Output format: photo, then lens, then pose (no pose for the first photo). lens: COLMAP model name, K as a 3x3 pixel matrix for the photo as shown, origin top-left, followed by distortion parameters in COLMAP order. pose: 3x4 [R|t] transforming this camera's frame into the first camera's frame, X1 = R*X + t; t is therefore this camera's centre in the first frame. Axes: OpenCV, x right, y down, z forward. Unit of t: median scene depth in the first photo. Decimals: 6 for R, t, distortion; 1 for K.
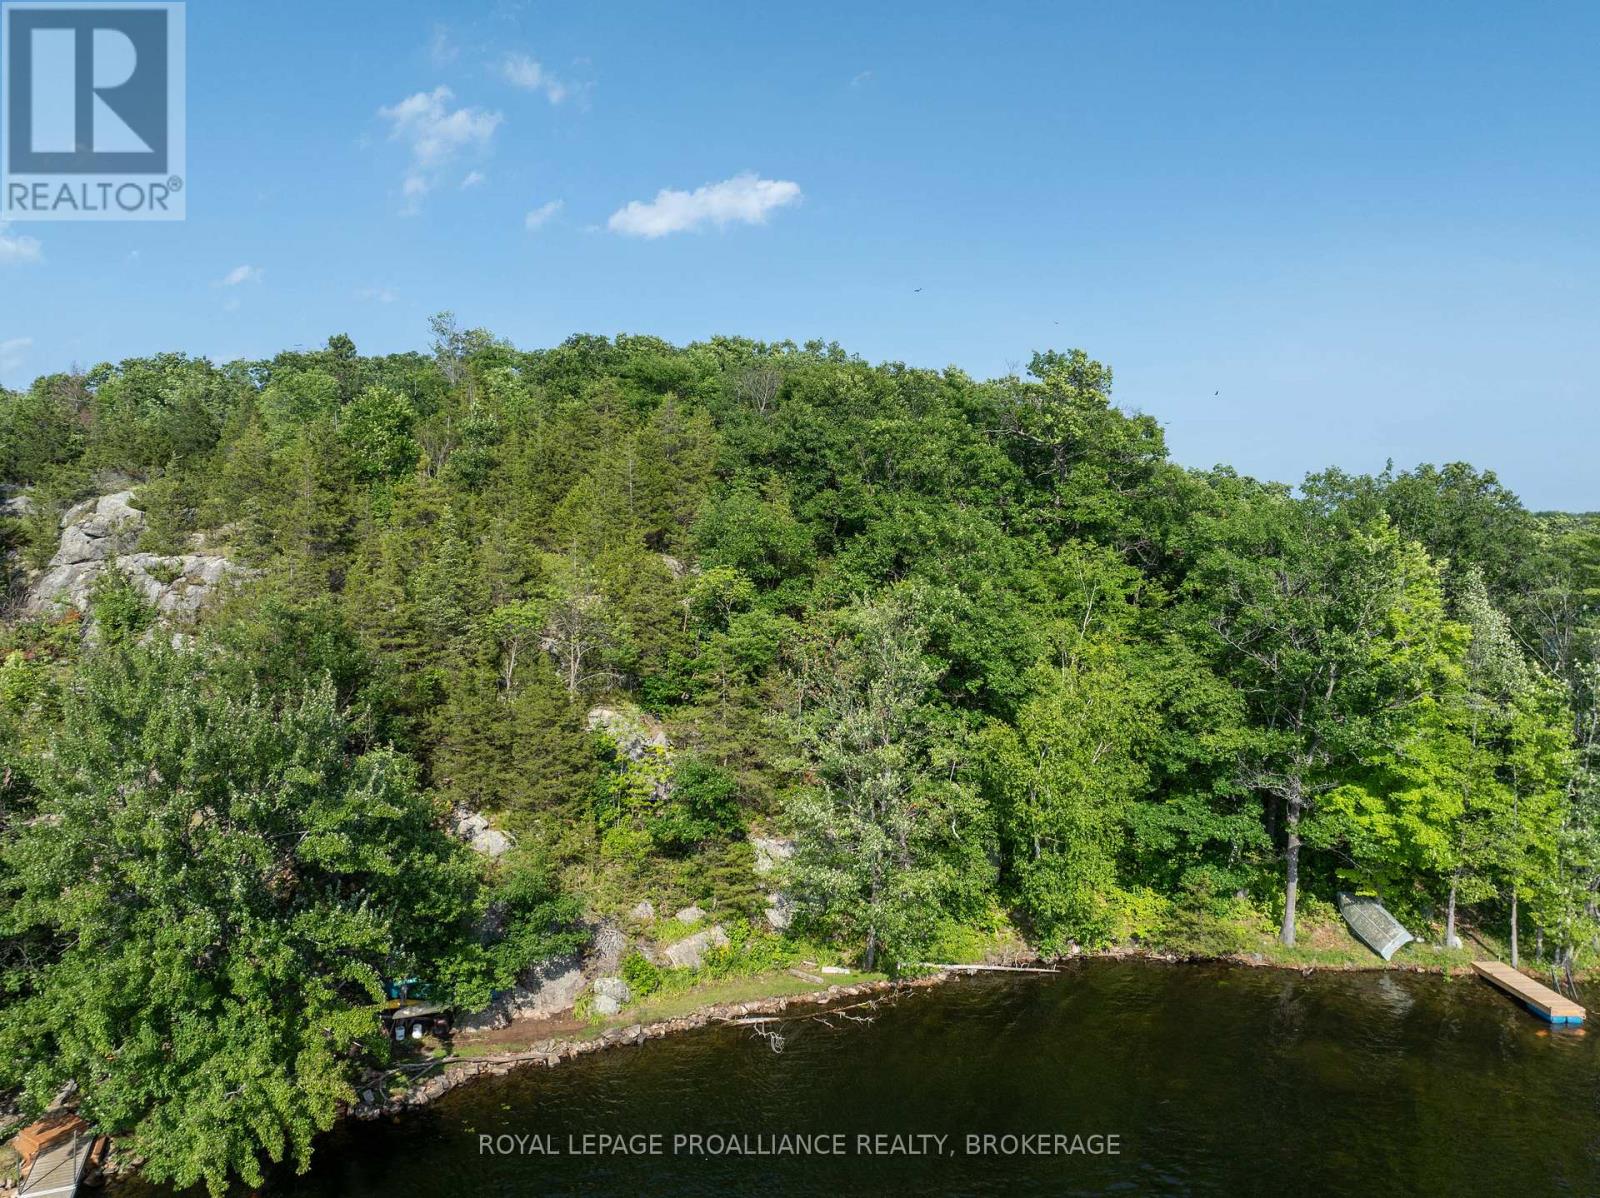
lens RADIAL K [[1149.6, 0, 800.3], [0, 1149.6, 559.8], [0, 0, 1]] dist [-0.046757, 0.009356]
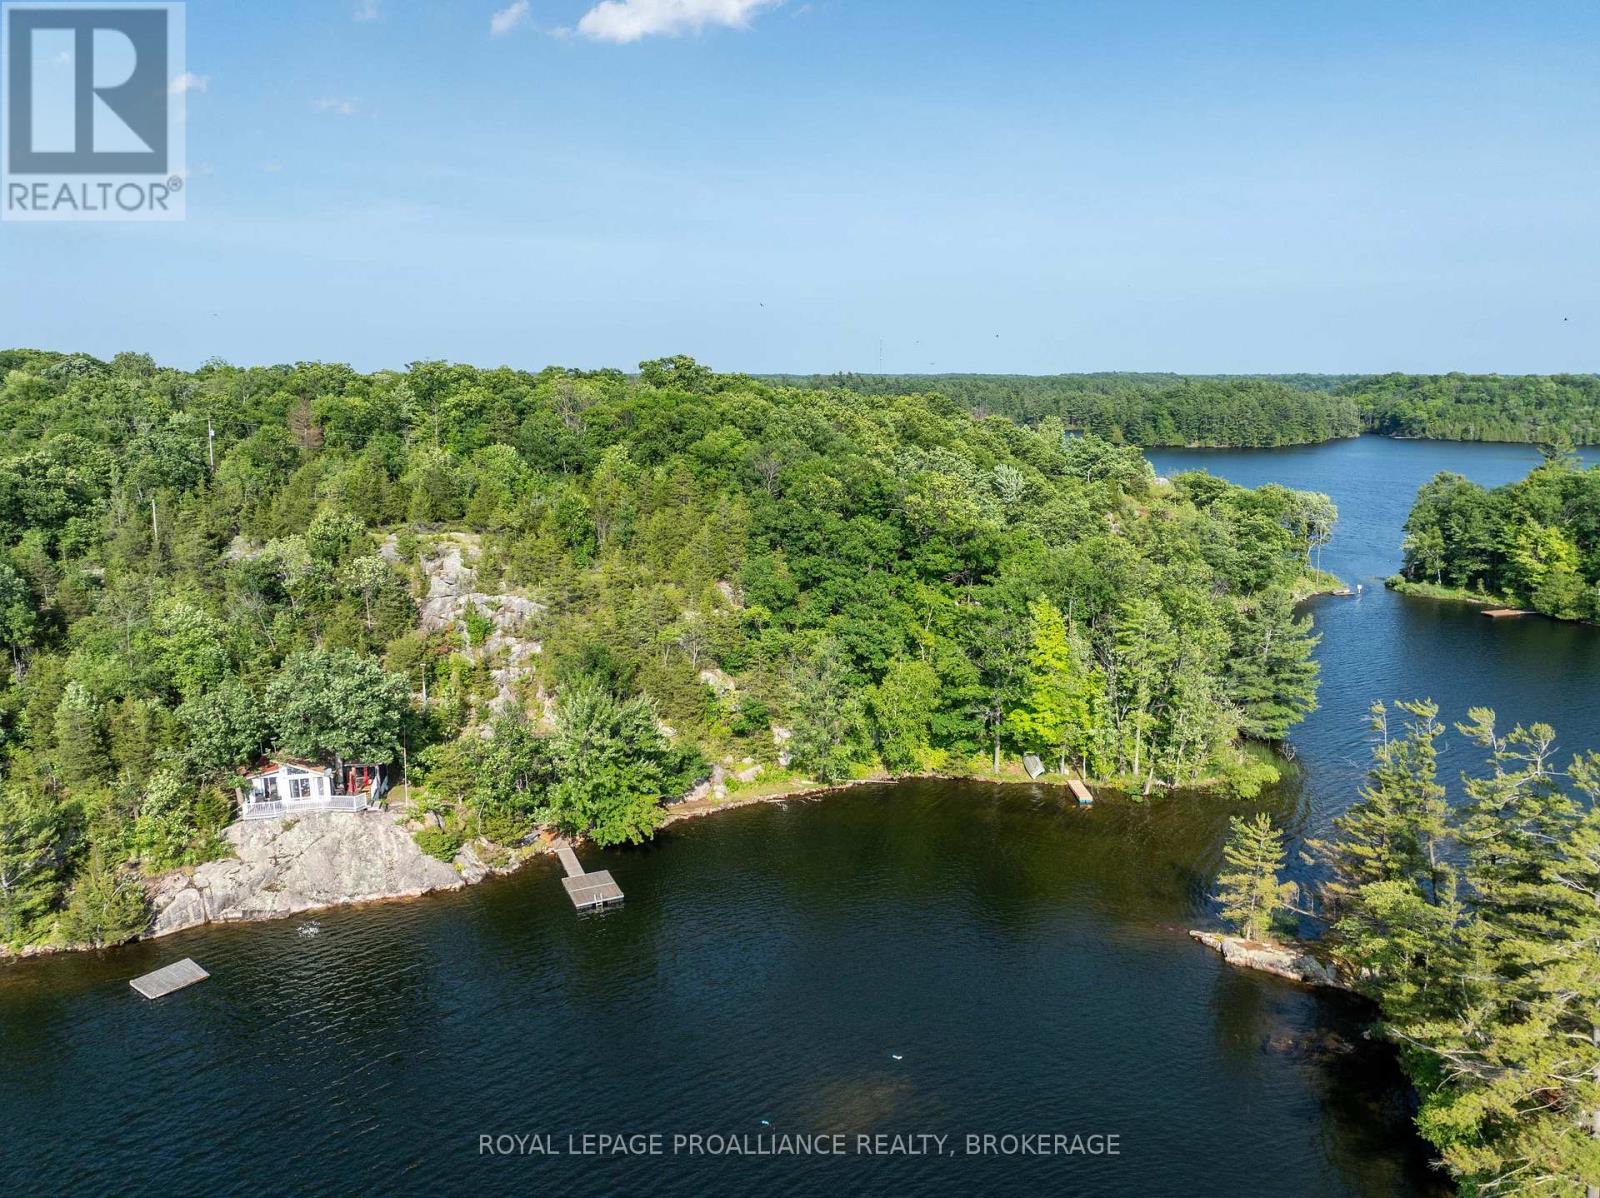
lens RADIAL K [[1149.6, 0, 800.3], [0, 1149.6, 559.8], [0, 0, 1]] dist [-0.046757, 0.009356]
pose [[0.999857, 0.000150, 0.016932, -0.026608], [-0.002708, 0.988507, 0.151150, -0.487375], [-0.016715, -0.151175, 0.988366, -1.368748]]
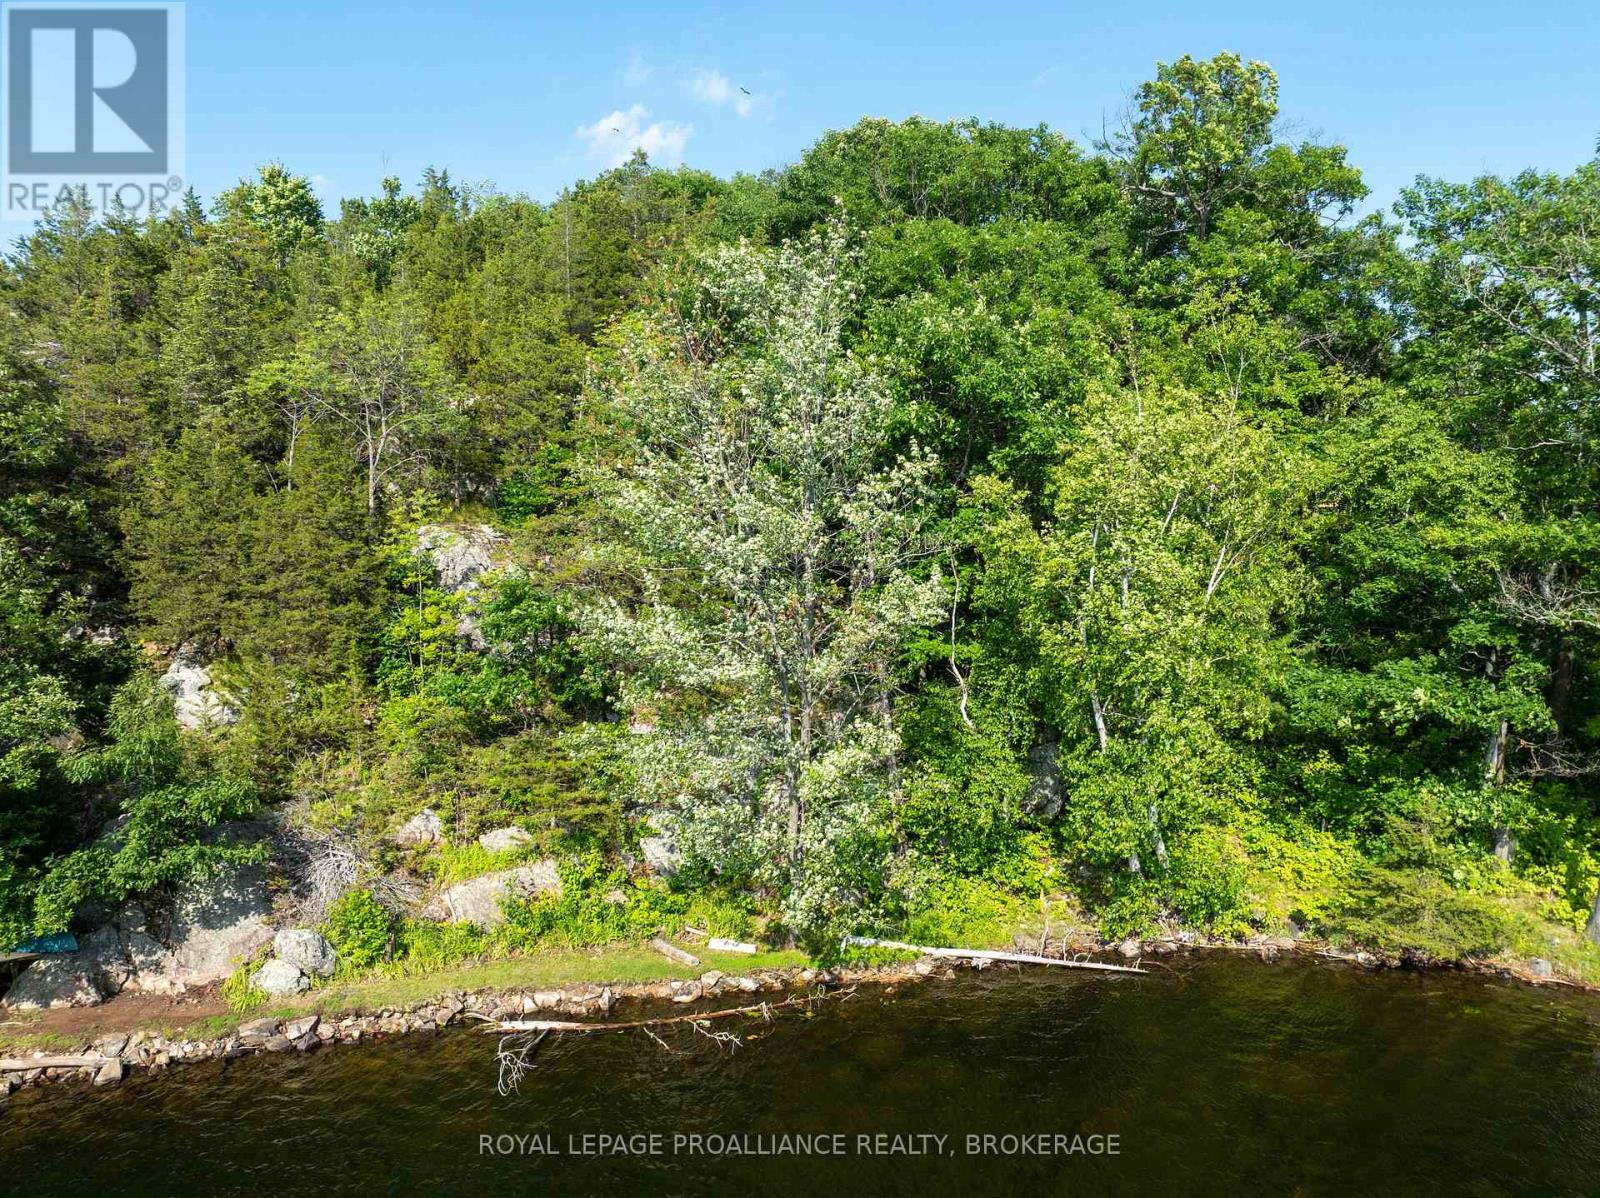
lens RADIAL K [[1149.6, 0, 800.3], [0, 1149.6, 559.8], [0, 0, 1]] dist [-0.046757, 0.009356]
pose [[0.987111, 0.000834, -0.160034, 0.152982], [-0.000799, 1.000000, 0.000282, 0.167721], [0.160034, -0.000150, 0.987111, 0.446215]]
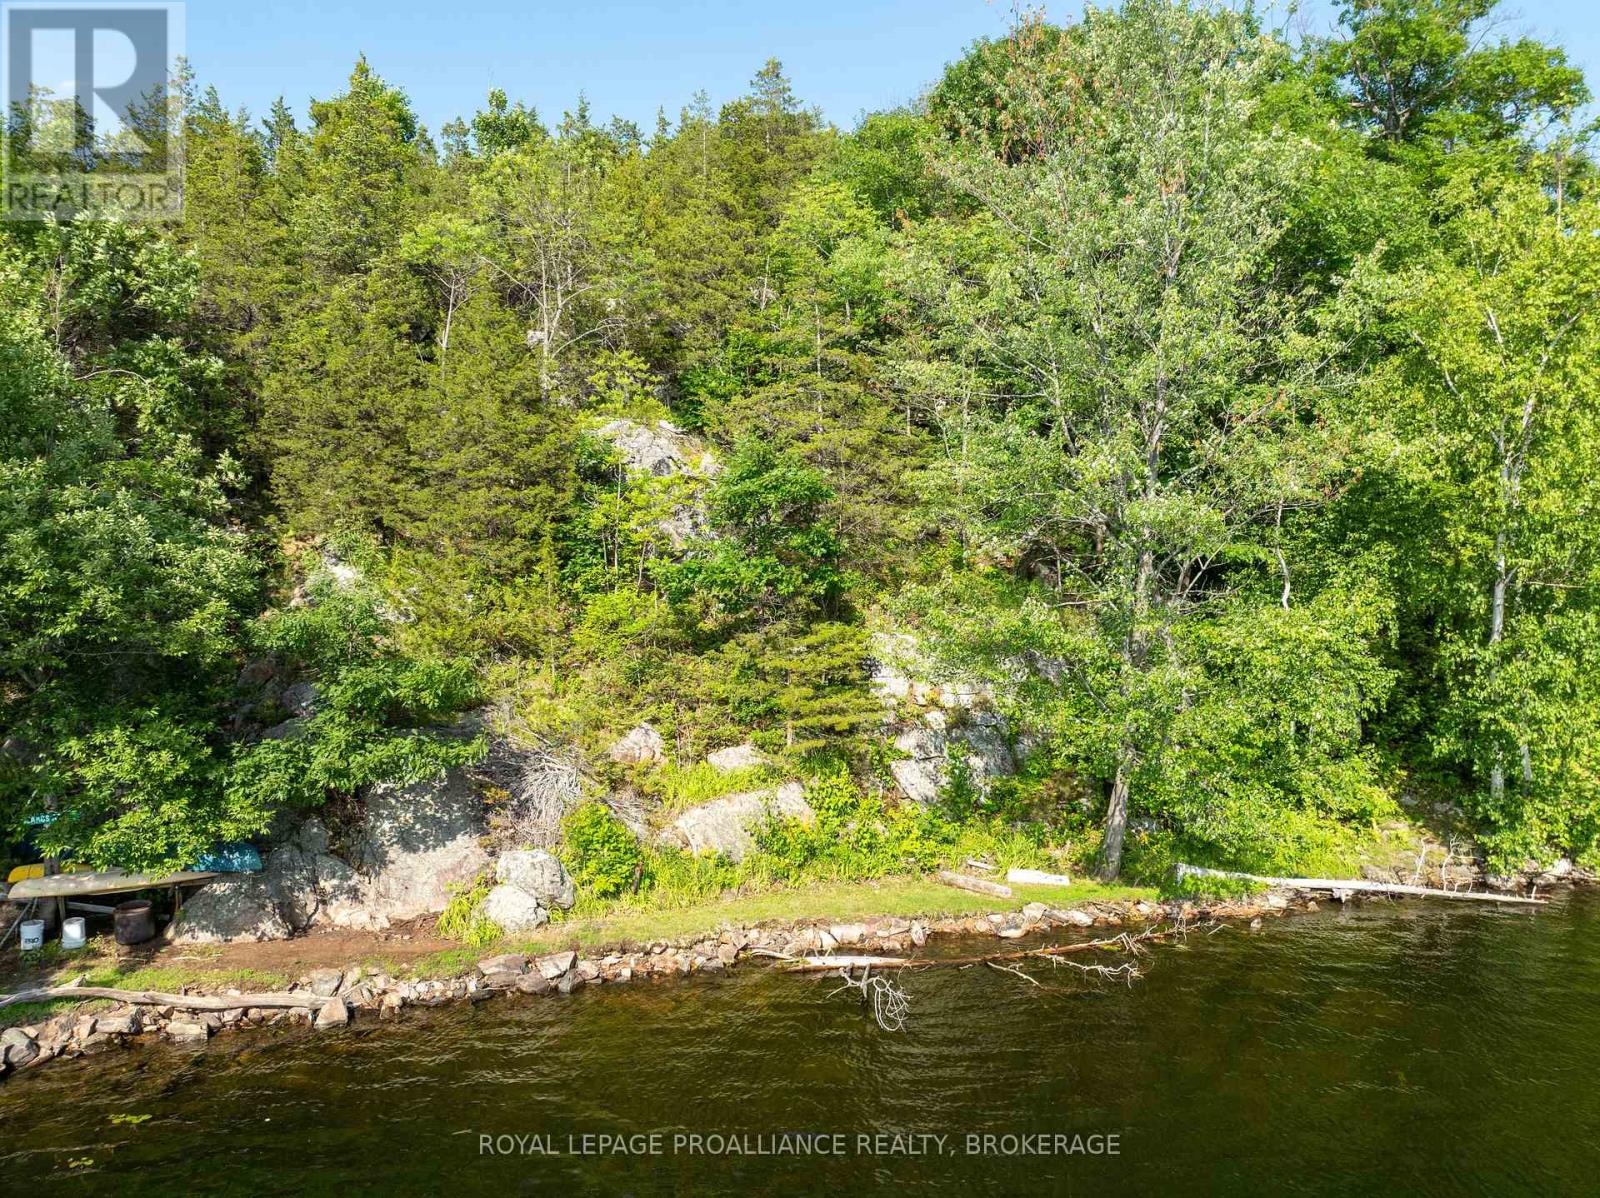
lens RADIAL K [[1149.6, 0, 800.3], [0, 1149.6, 559.8], [0, 0, 1]] dist [-0.046757, 0.009356]
pose [[0.987899, -0.002606, -0.155076, 0.007867], [-0.001507, 0.999650, -0.026400, 0.241513], [0.155090, 0.026314, 0.987550, 0.521762]]
